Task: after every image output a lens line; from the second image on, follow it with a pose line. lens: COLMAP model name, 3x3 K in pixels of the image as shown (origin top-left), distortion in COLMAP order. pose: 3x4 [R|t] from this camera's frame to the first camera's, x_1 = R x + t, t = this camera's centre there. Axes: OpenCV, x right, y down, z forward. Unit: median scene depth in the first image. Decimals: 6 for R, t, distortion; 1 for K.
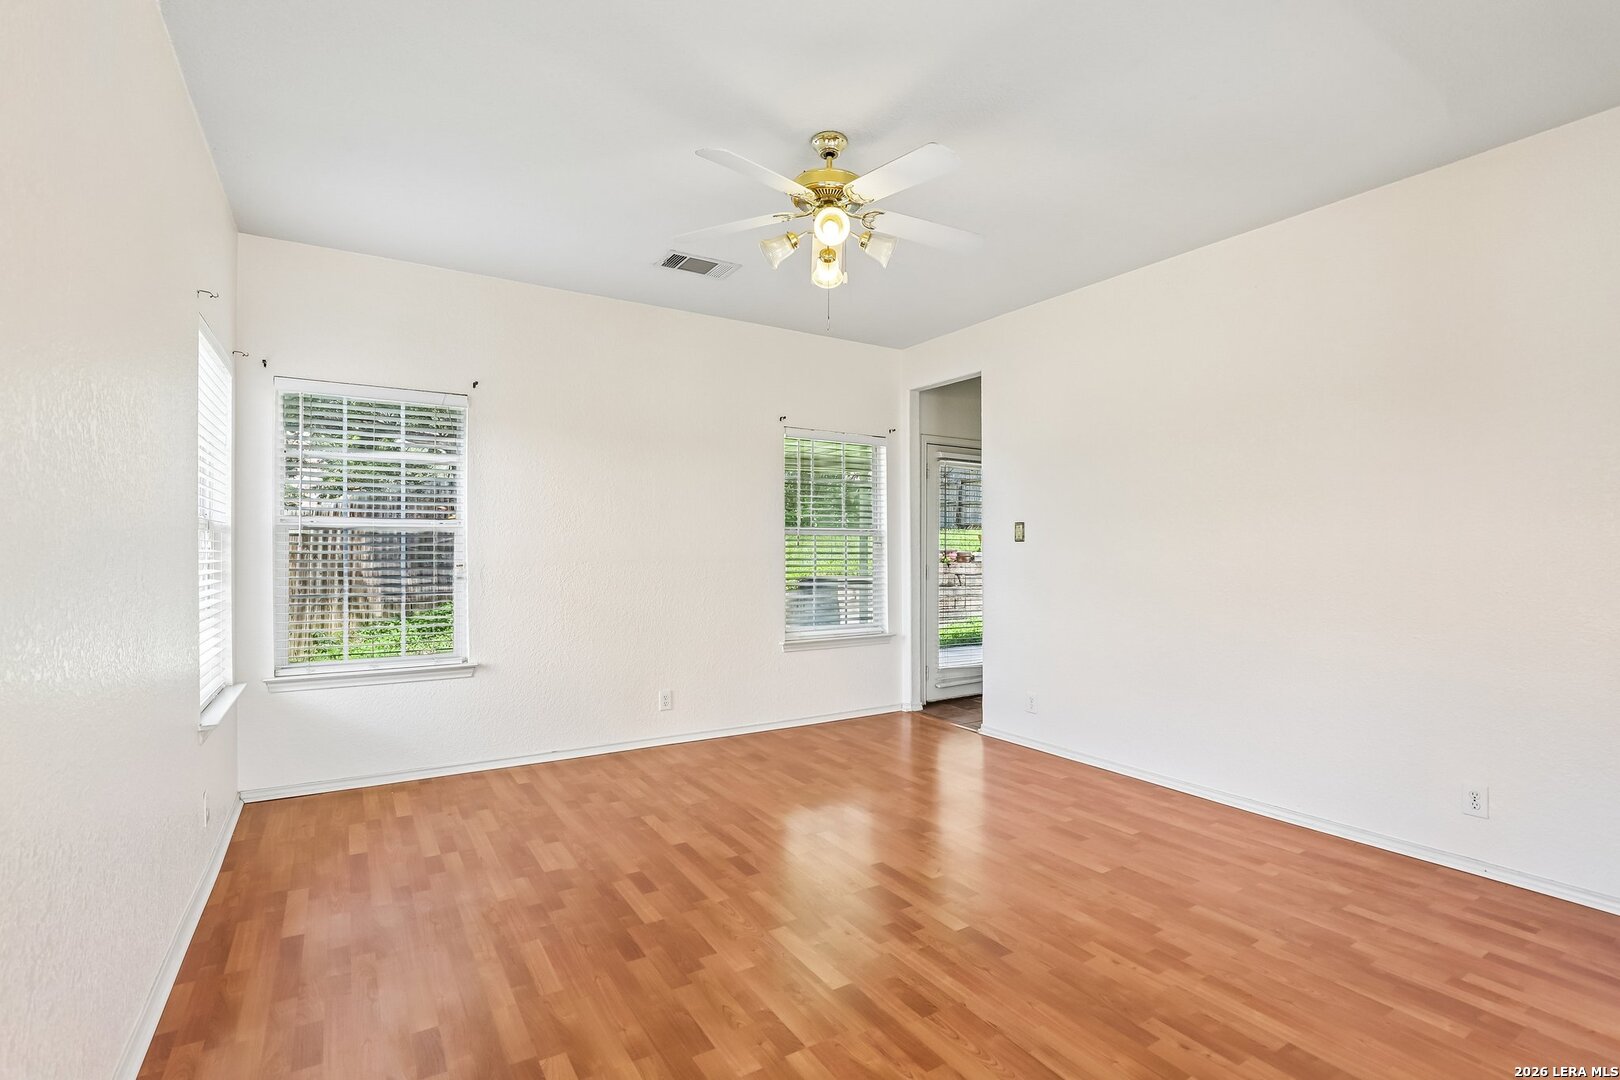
lens RADIAL K [[767.7, 0, 807.7], [0, 767.7, 542.6], [0, 0, 1]] dist [-0.036426, 0.005381]
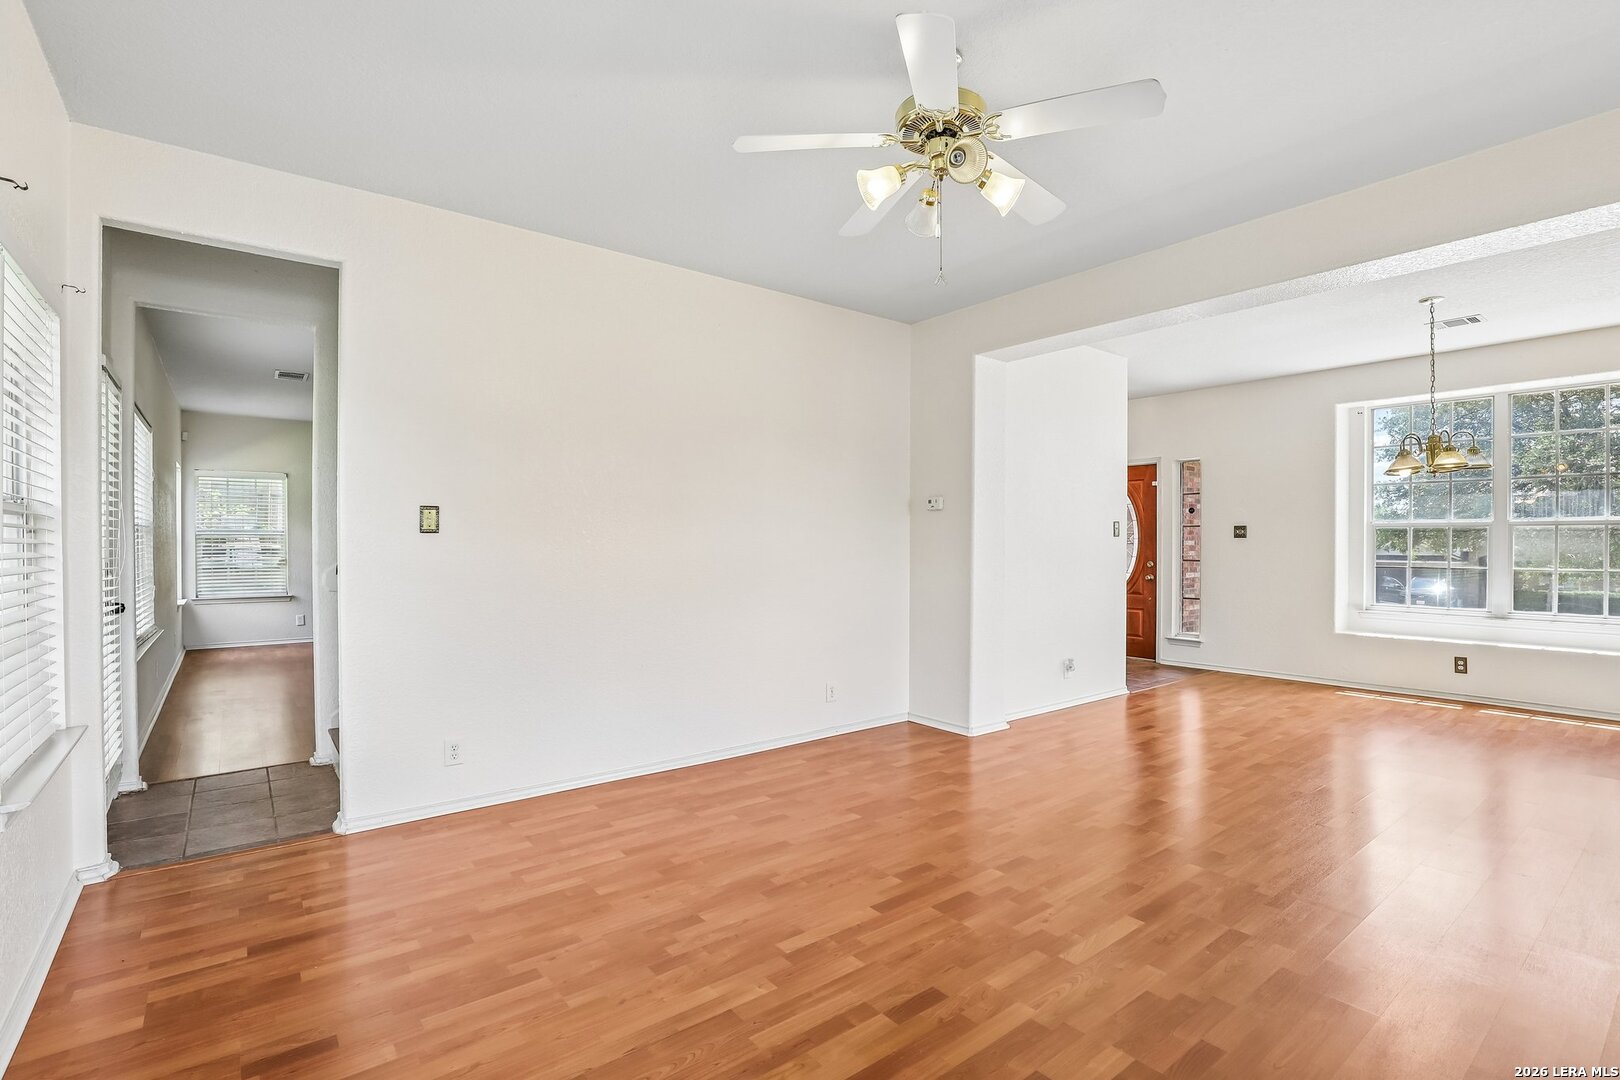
lens RADIAL K [[767.7, 0, 807.7], [0, 767.7, 542.6], [0, 0, 1]] dist [-0.036426, 0.005381]
pose [[-0.118839, -0.005416, 0.992899, -0.709418], [-0.005823, 0.999972, 0.004757, 0.003636], [-0.992896, -0.005217, -0.118868, 1.117397]]
